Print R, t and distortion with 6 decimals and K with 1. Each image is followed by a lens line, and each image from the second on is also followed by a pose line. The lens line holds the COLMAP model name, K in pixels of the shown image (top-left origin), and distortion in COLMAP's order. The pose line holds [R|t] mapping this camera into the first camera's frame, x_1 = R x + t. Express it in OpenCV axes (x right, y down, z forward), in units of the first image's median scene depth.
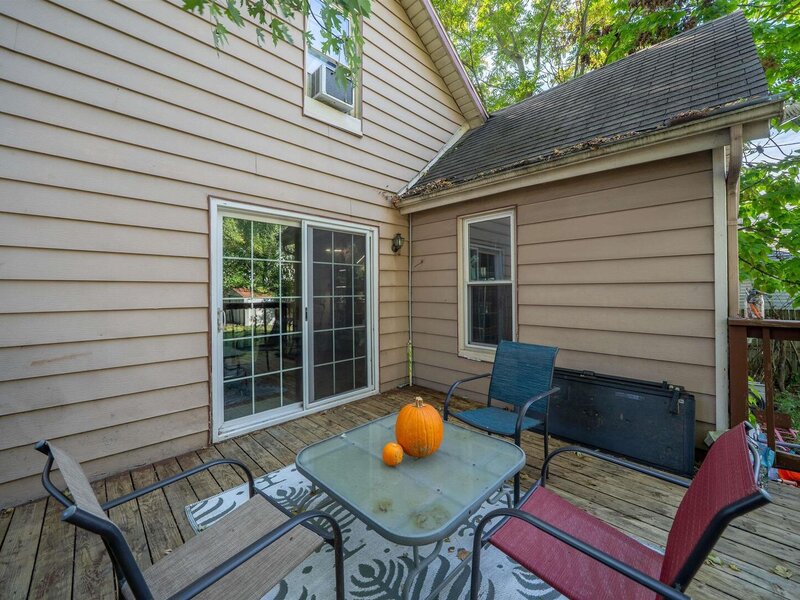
lens RADIAL K [[320.2, 0, 396.5], [0, 320.2, 293.3], [0, 0, 1]] dist [-0.017987, -0.000168]
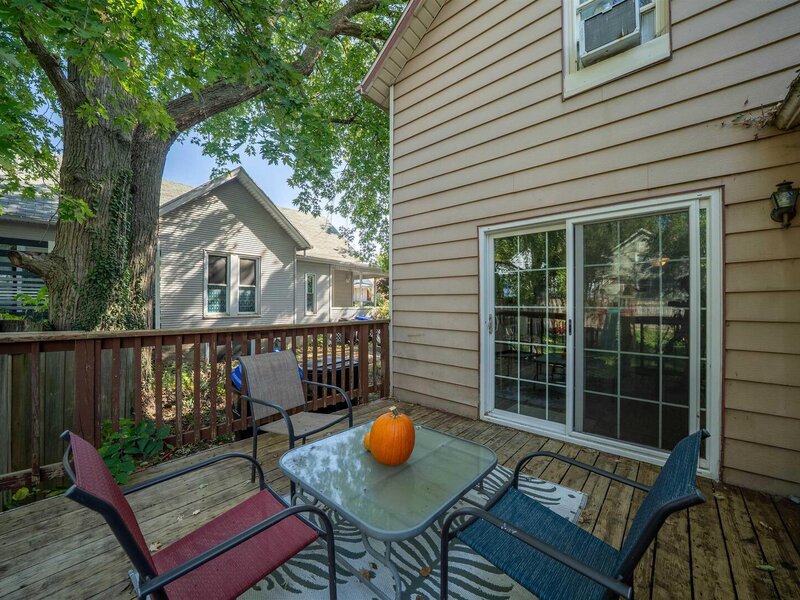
lens RADIAL K [[319.3, 0, 392.4], [0, 319.3, 302.7], [0, 0, 1]] dist [-0.017876, -0.000161]
pose [[0.057572, 0.019509, -0.998151, 0.559889], [0.003421, 0.999799, 0.019739, -0.020484], [0.998335, -0.004551, 0.057494, 0.475646]]
